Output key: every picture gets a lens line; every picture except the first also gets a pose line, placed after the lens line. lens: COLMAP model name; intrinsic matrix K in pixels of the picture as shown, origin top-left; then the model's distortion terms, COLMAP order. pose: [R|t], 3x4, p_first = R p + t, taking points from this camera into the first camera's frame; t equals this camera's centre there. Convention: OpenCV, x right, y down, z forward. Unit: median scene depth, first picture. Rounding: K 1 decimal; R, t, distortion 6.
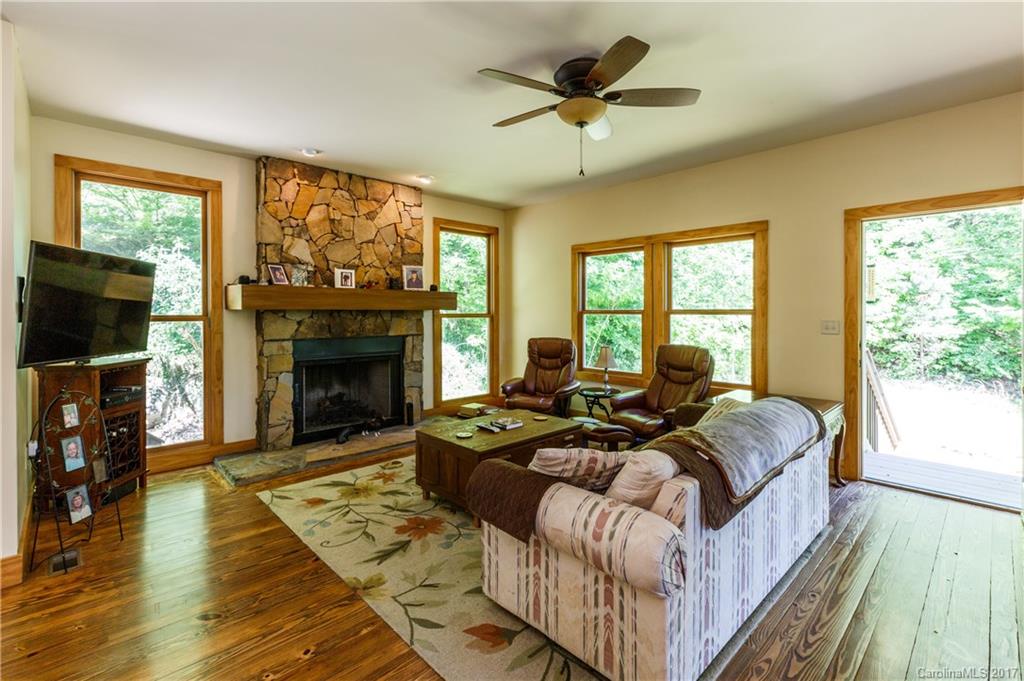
lens RADIAL K [[468.1, 0, 509.2], [0, 468.1, 321.8], [0, 0, 1]] dist [0.000995, -0.000110]
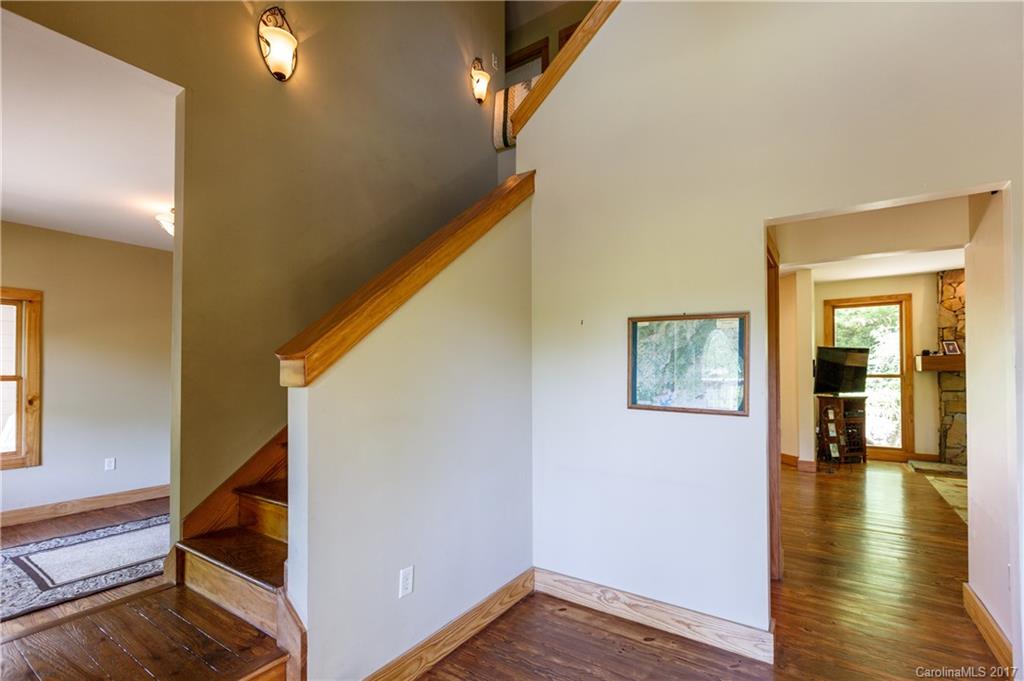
lens RADIAL K [[464.9, 0, 509.9], [0, 464.9, 361.1], [0, 0, 1]] dist [-0.000143, -0.000082]
pose [[0.208877, -0.026843, -0.977573, 0.745671], [-0.011254, 0.999491, -0.029849, 0.003990], [0.977877, 0.017236, 0.208469, -0.784637]]
